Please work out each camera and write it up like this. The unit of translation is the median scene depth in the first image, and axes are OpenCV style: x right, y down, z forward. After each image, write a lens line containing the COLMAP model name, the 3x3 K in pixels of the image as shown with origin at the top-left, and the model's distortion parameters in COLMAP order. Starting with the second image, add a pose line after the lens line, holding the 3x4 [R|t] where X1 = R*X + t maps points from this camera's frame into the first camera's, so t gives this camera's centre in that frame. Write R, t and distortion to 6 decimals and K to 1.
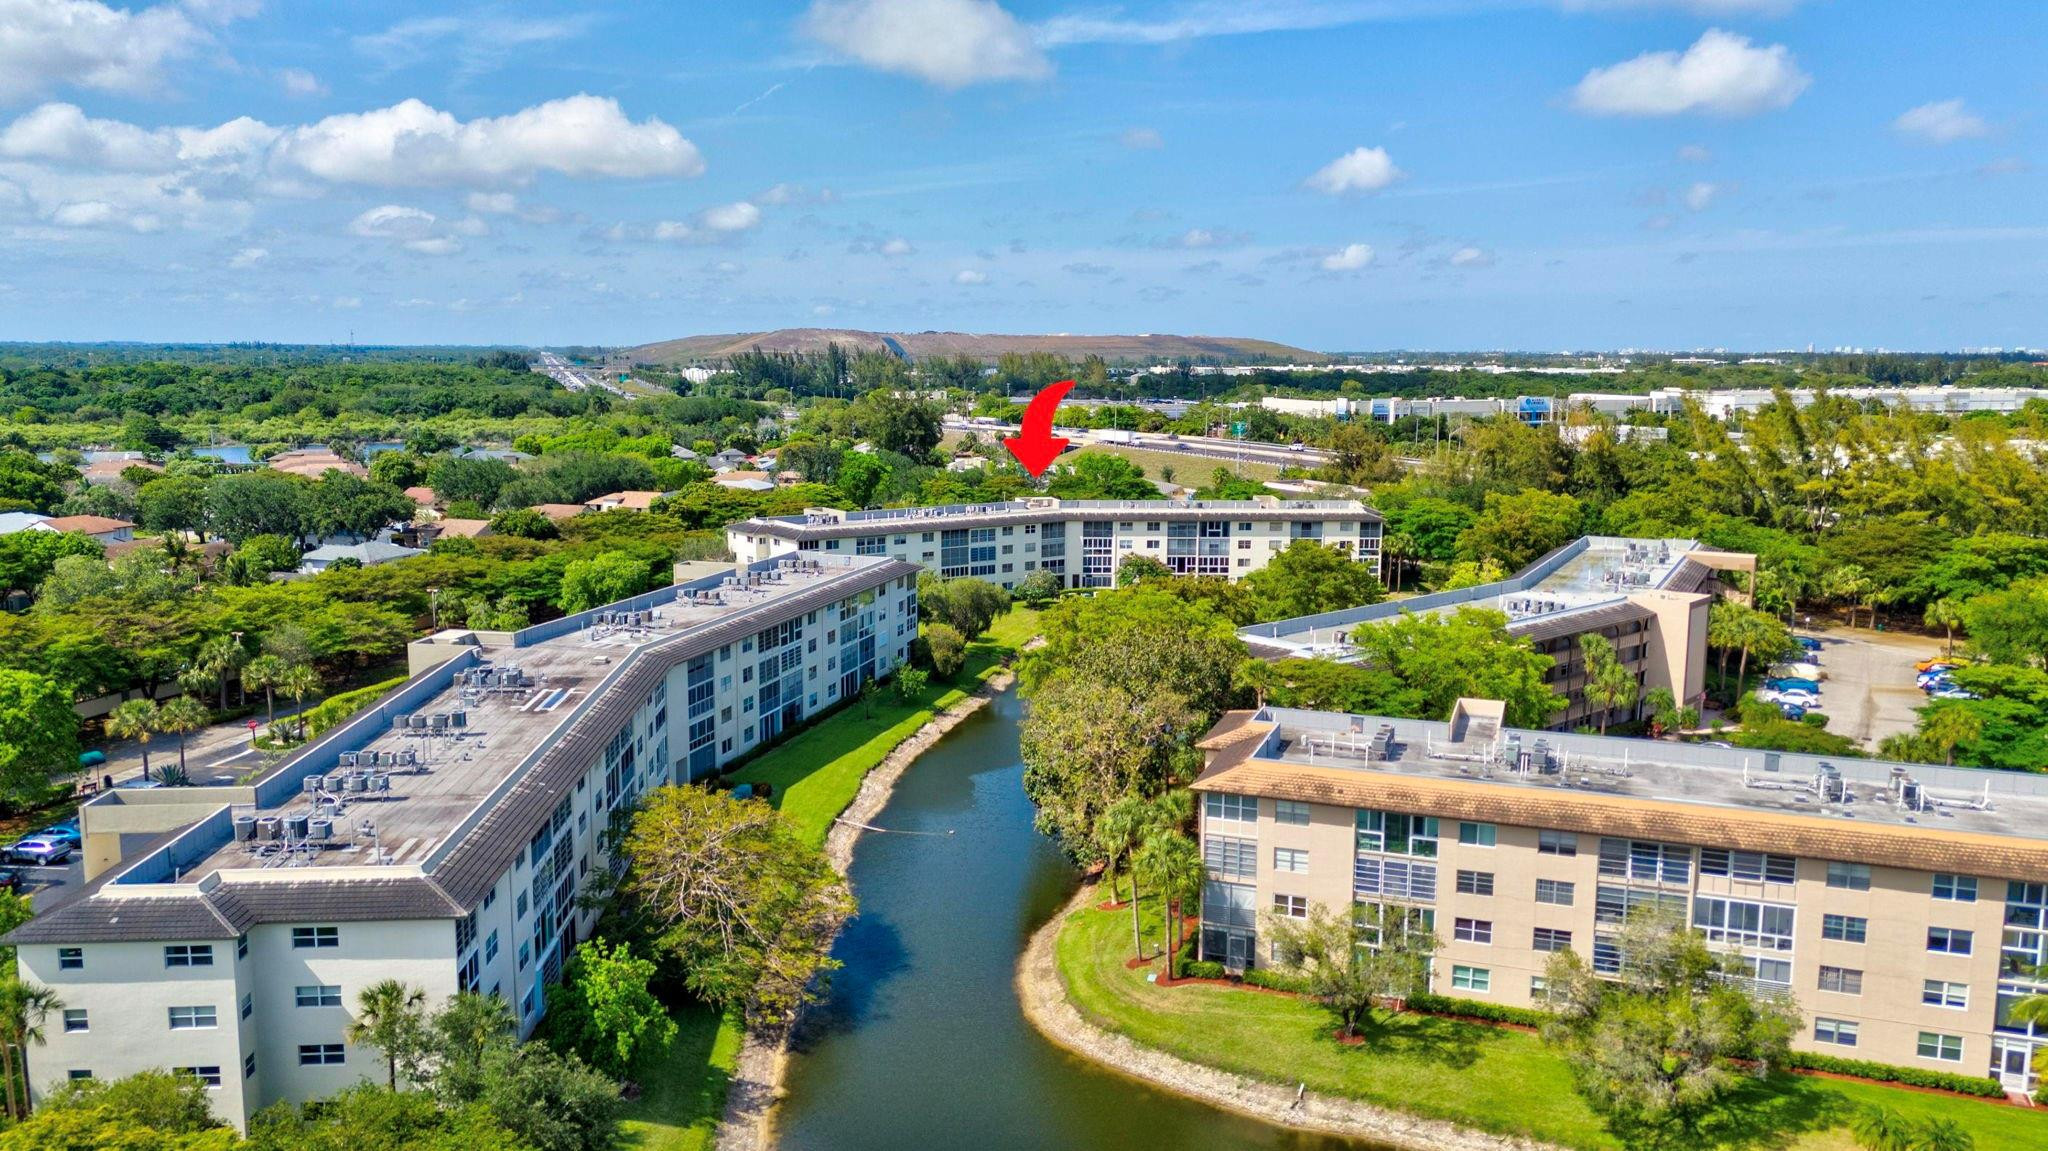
lens RADIAL K [[1489.1, 0, 1048.9], [0, 1489.1, 582.3], [0, 0, 1]] dist [0.055913, -0.061136]
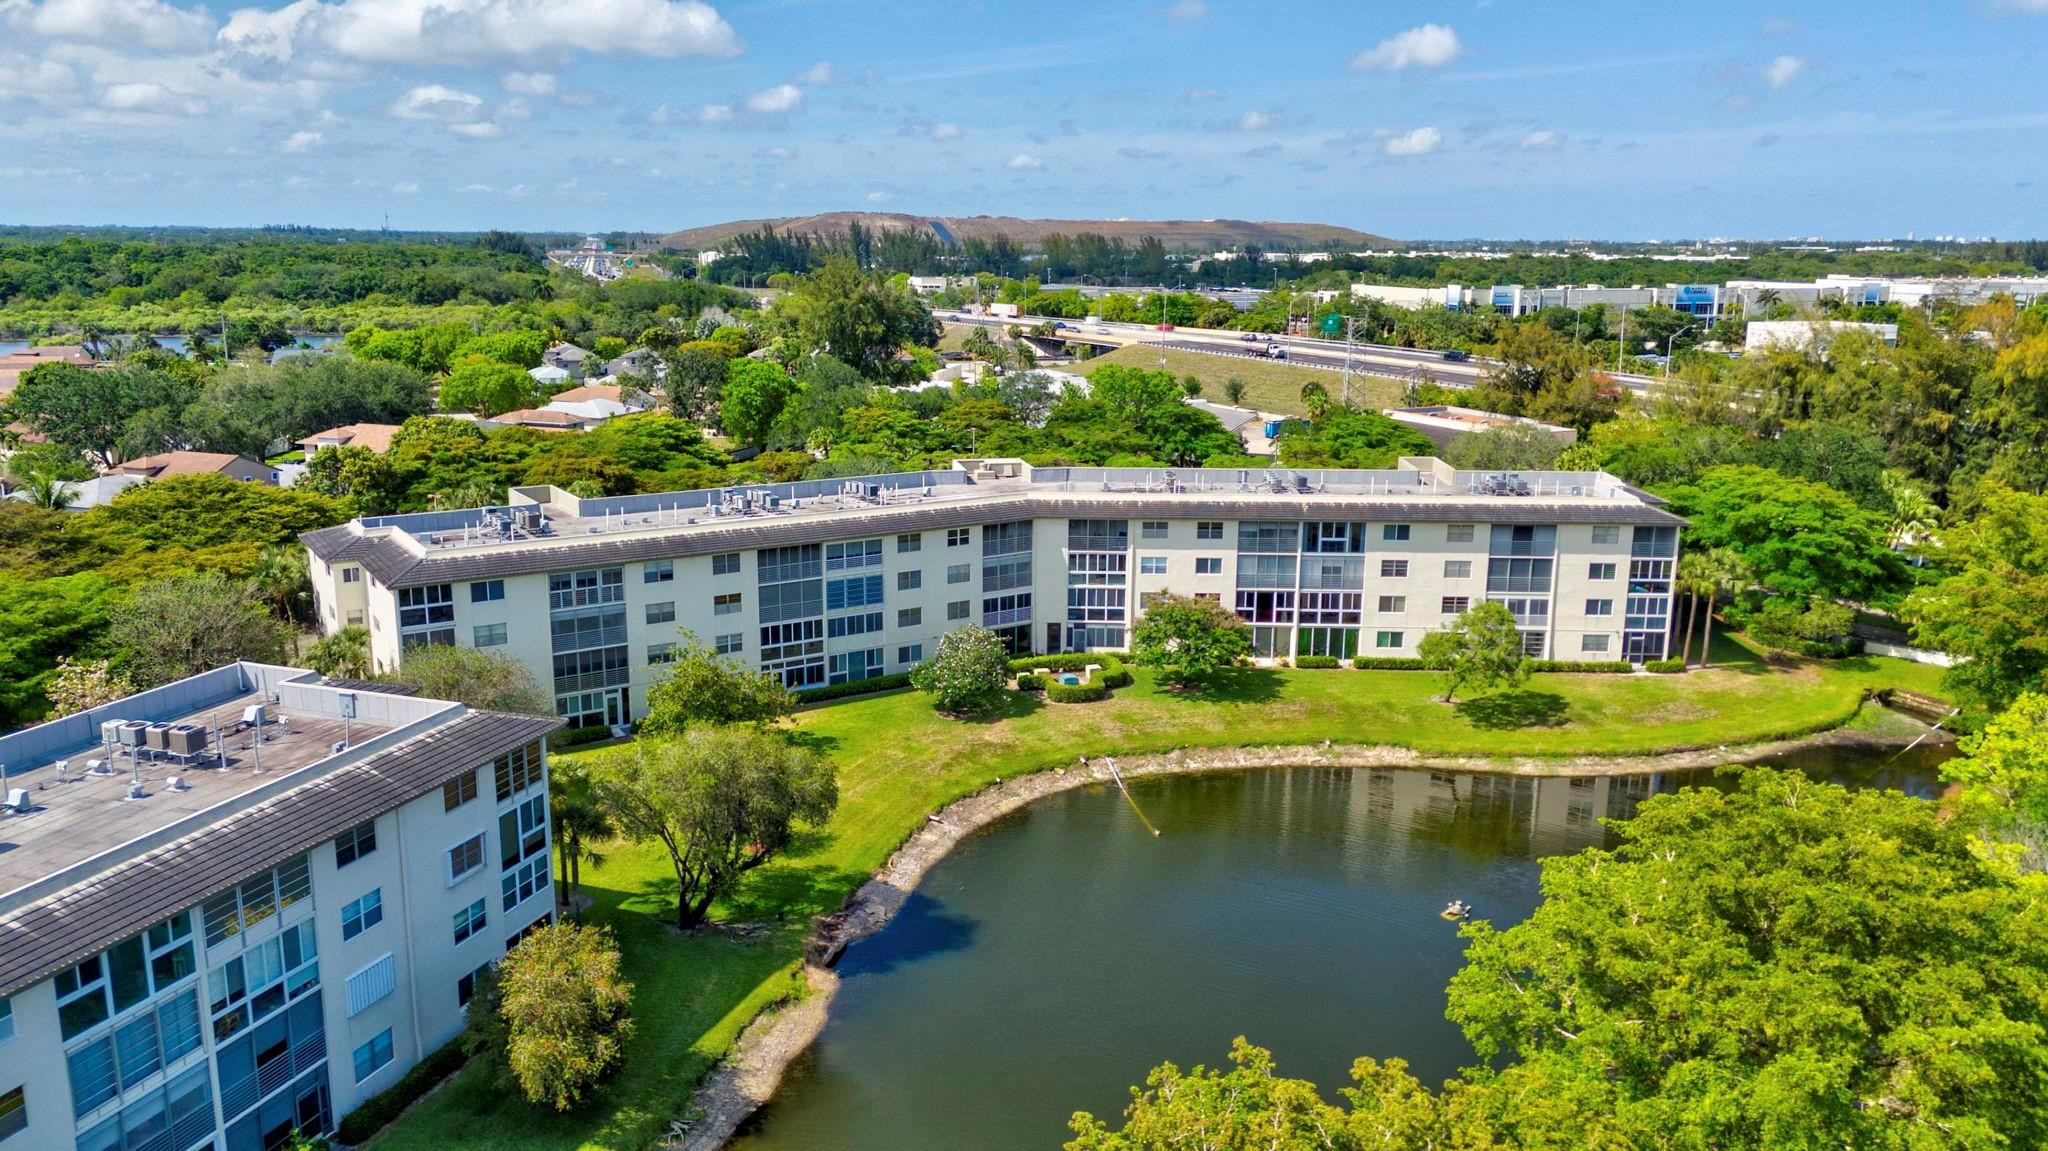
lens RADIAL K [[1489.1, 0, 1048.9], [0, 1489.1, 582.3], [0, 0, 1]] dist [0.055913, -0.061136]
pose [[0.999166, 0.012282, -0.038942, 0.035073], [-0.009485, 0.997417, 0.071199, -0.053495], [0.039716, -0.070770, 0.996702, 0.487192]]
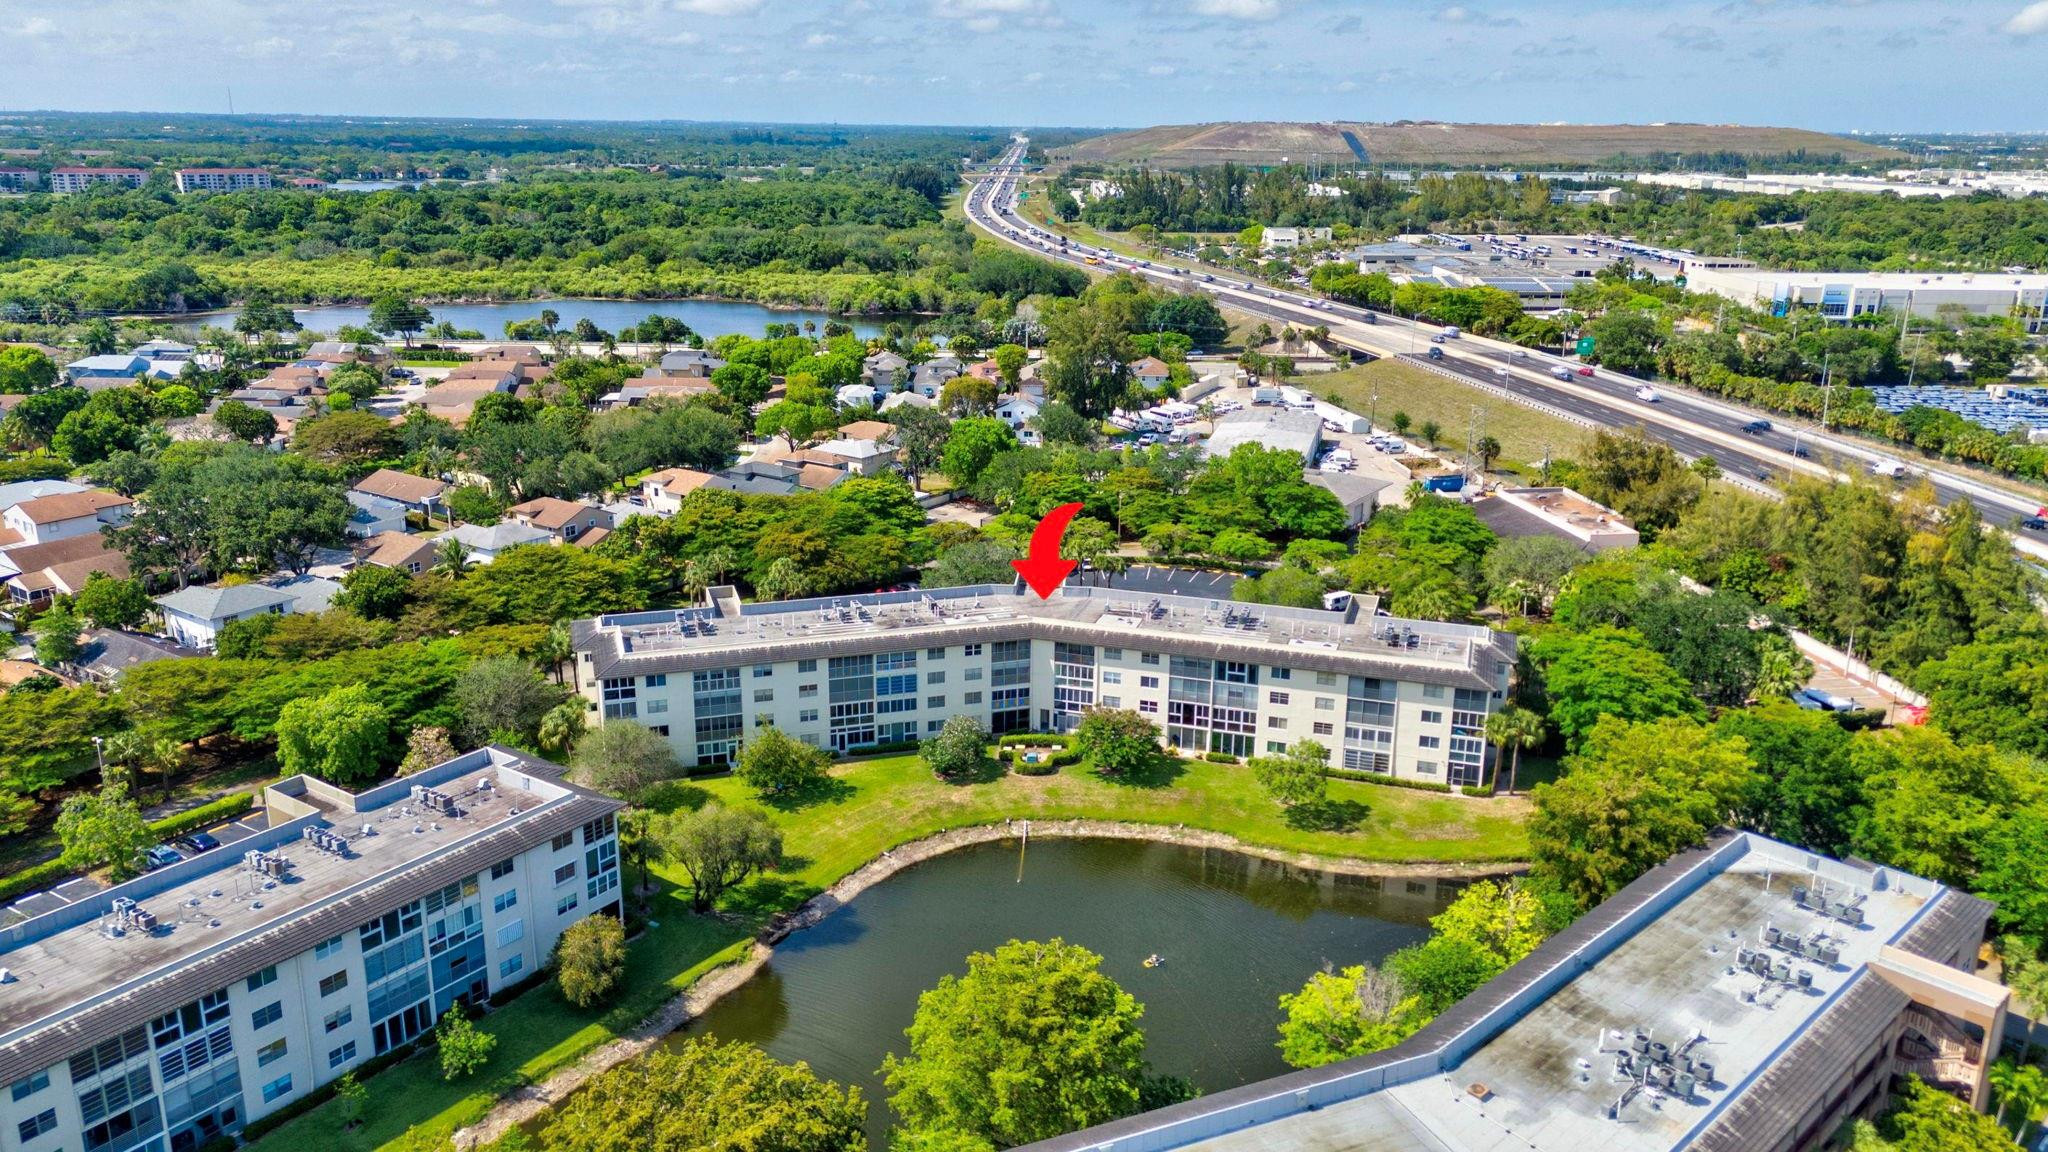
lens RADIAL K [[1489.1, 0, 1048.9], [0, 1489.1, 582.8], [0, 0, 1]] dist [0.055913, -0.061136]
pose [[0.950383, 0.097020, -0.295566, 0.222431], [-0.055215, 0.987646, 0.146654, -0.168093], [0.306143, -0.123058, 0.943999, 0.317466]]
